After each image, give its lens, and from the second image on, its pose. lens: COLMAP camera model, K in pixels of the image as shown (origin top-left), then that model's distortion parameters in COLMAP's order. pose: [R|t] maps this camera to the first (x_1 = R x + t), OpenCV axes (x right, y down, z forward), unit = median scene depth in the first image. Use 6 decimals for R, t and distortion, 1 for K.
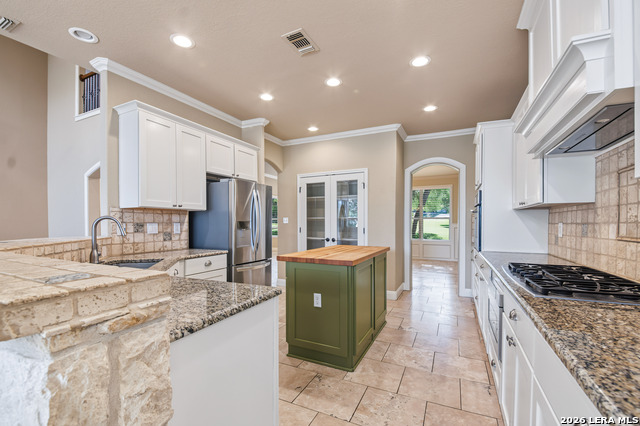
lens RADIAL K [[277.8, 0, 321.1], [0, 277.8, 230.0], [0, 0, 1]] dist [-0.000659, -0.000344]
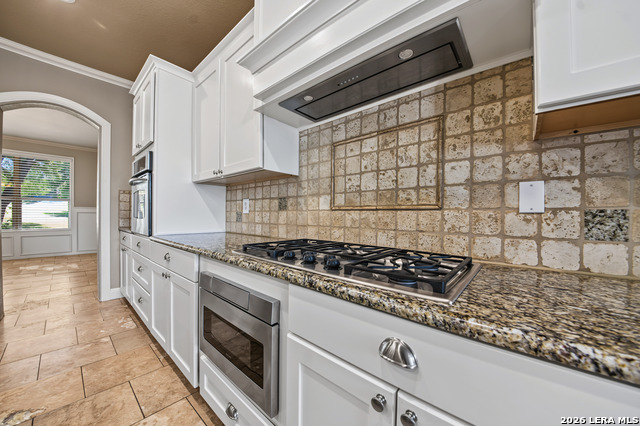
lens RADIAL K [[228.1, 0, 321.0], [0, 228.1, 218.2], [0, 0, 1]] dist [0.000725, 0.000020]
pose [[0.264437, -0.007284, 0.964376, 0.192747], [0.006766, 0.999961, 0.005697, 0.052790], [-0.964379, 0.005019, 0.264475, 0.695733]]
